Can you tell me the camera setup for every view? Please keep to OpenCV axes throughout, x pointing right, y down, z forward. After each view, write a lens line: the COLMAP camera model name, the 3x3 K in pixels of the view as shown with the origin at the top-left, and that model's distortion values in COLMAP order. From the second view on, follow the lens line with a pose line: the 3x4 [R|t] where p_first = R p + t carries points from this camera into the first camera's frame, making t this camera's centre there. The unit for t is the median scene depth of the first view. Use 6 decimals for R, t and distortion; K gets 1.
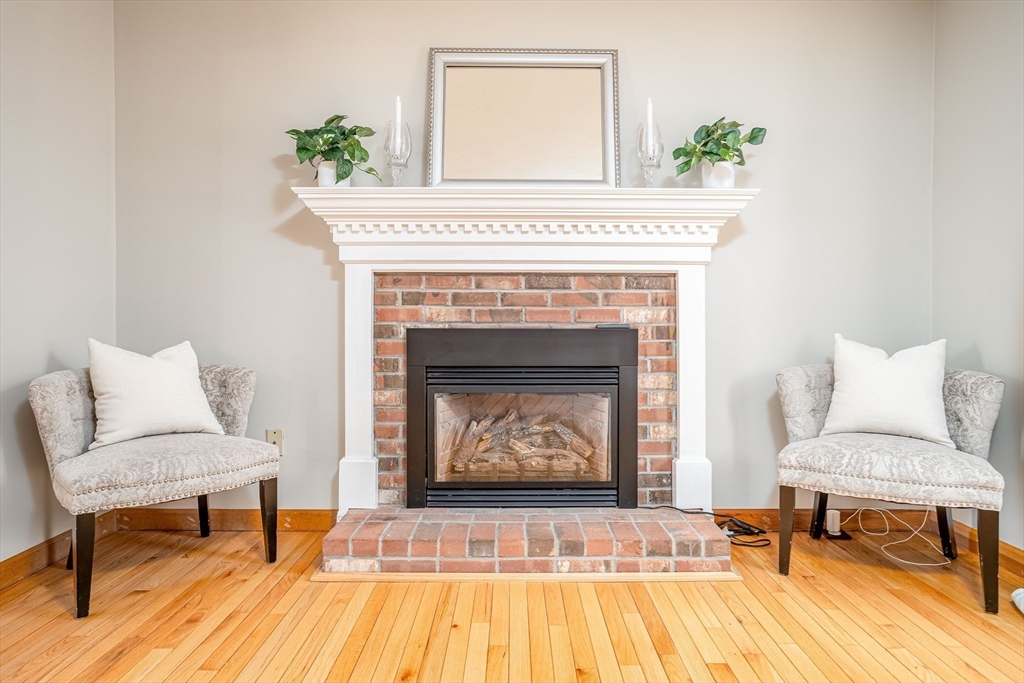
lens RADIAL K [[622.0, 0, 507.8], [0, 622.0, 329.8], [0, 0, 1]] dist [-0.022977, 0.009586]
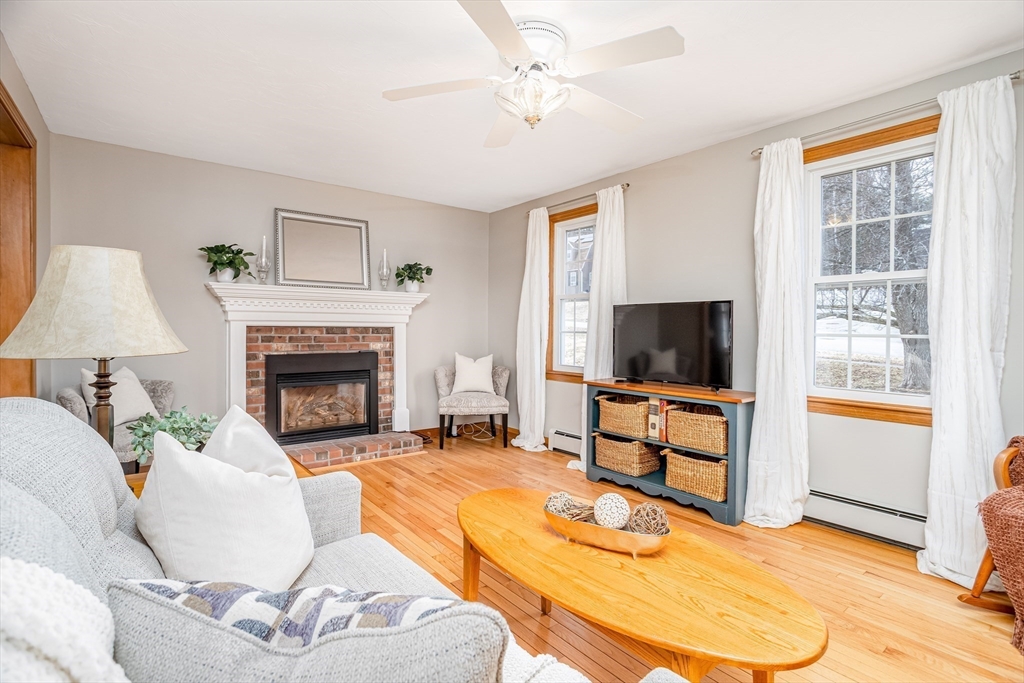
lens RADIAL K [[493.0, 0, 505.1], [0, 493.0, 332.7], [0, 0, 1]] dist [-0.051334, 0.025222]
pose [[0.791306, 0.000201, 0.611420, -0.497168], [-0.003202, 0.999988, 0.003817, -0.079321], [-0.611412, -0.004978, 0.791297, -0.648303]]
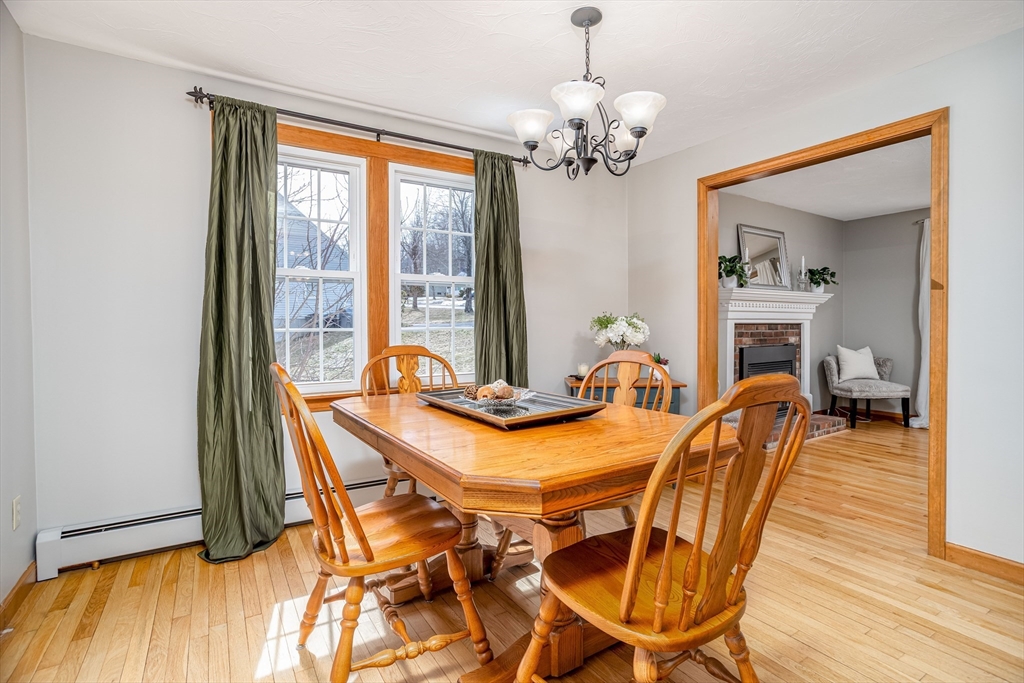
lens RADIAL K [[493.0, 0, 513.3], [0, 493.0, 338.9], [0, 0, 1]] dist [-0.051334, 0.025222]
pose [[0.854185, -0.019011, 0.519622, -1.816024], [0.008152, 0.999698, 0.023175, -0.083615], [-0.519906, -0.015560, 0.854082, -0.099388]]
